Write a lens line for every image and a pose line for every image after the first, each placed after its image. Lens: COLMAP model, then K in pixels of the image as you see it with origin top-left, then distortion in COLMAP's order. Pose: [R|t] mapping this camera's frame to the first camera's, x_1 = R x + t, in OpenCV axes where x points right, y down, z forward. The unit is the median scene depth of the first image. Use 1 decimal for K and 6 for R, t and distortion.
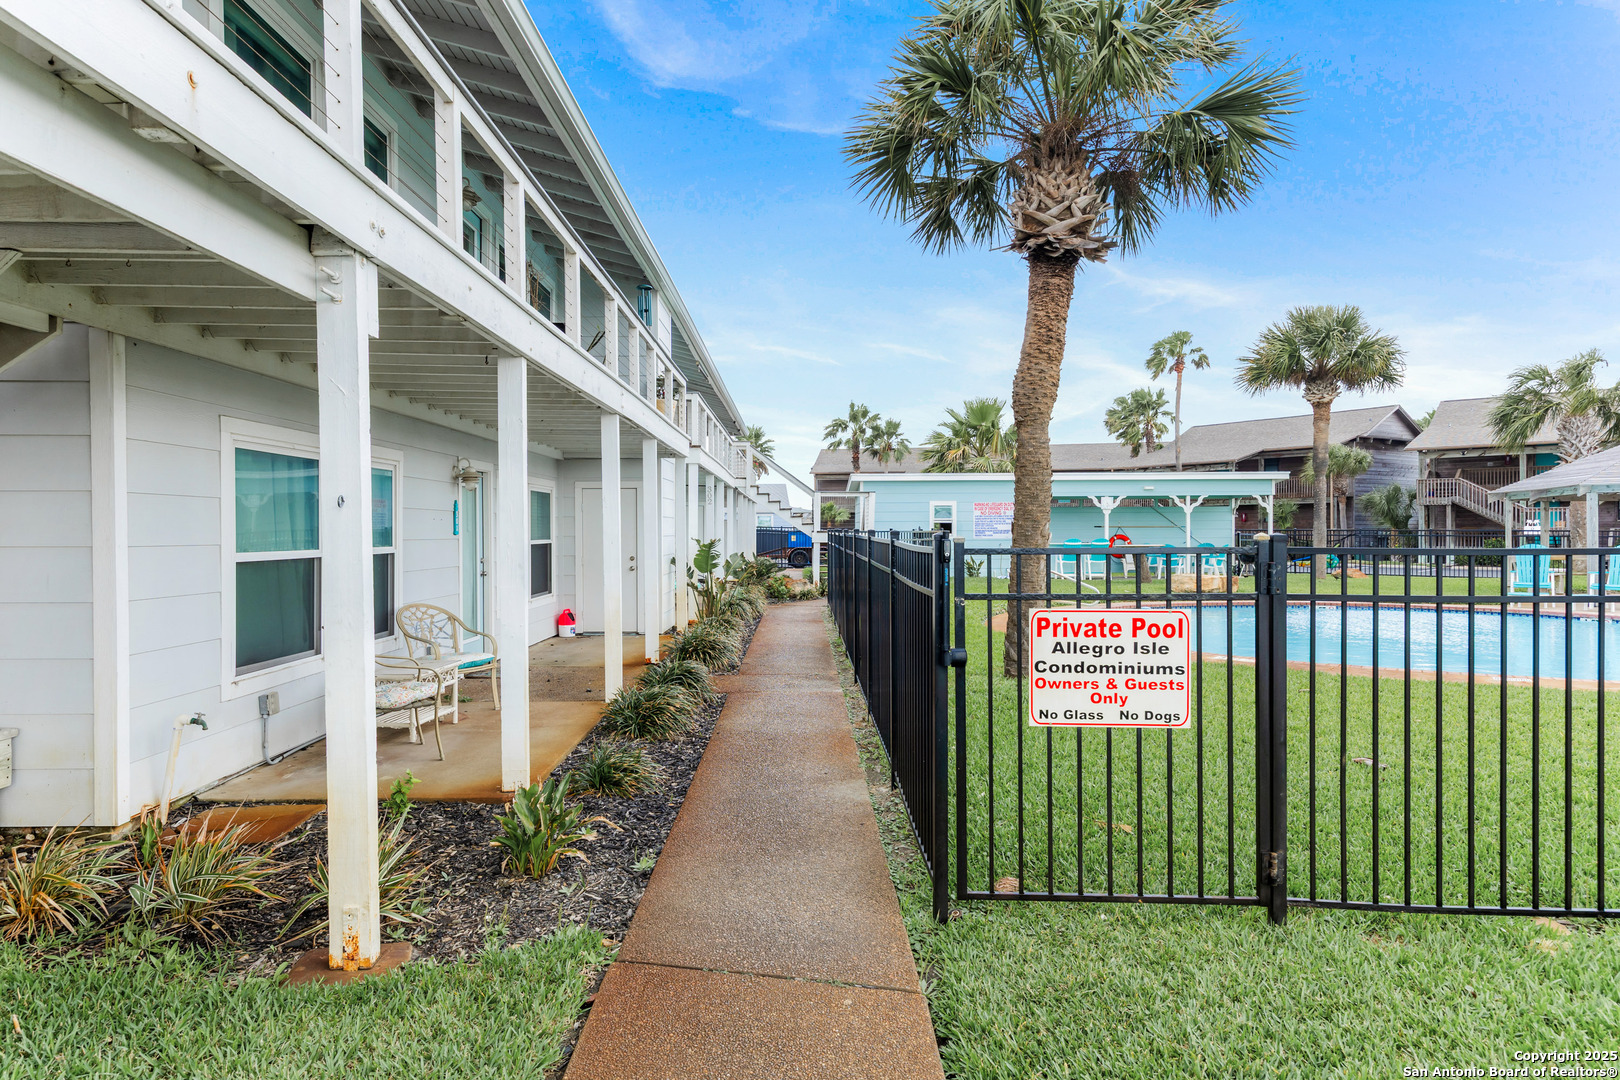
lens RADIAL K [[1010.3, 0, 798.8], [0, 1010.3, 554.3], [0, 0, 1]] dist [-0.001794, -0.000261]
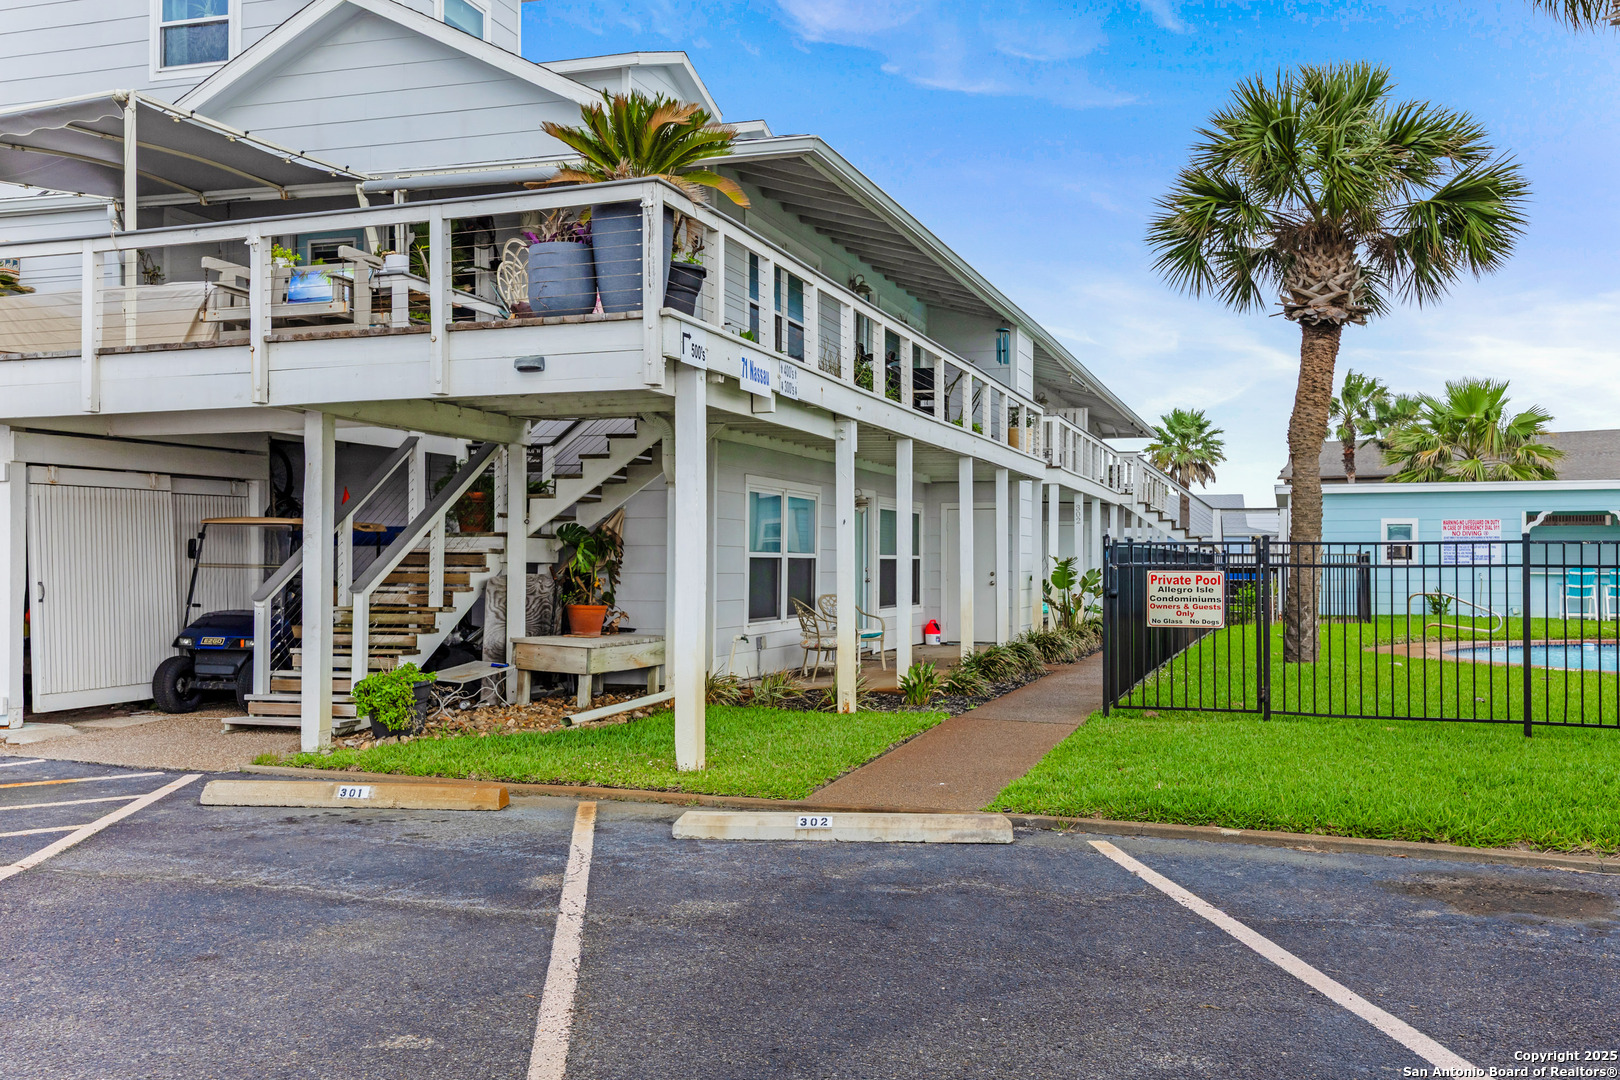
lens RADIAL K [[1612.4, 0, 805.1], [0, 1612.4, 547.4], [0, 0, 1]] dist [0.006707, 0.000000]
pose [[0.954339, -0.001654, -0.298720, 0.239434], [-0.008905, 0.999383, -0.033985, 0.054377], [0.298592, 0.035094, 0.953735, -1.060378]]
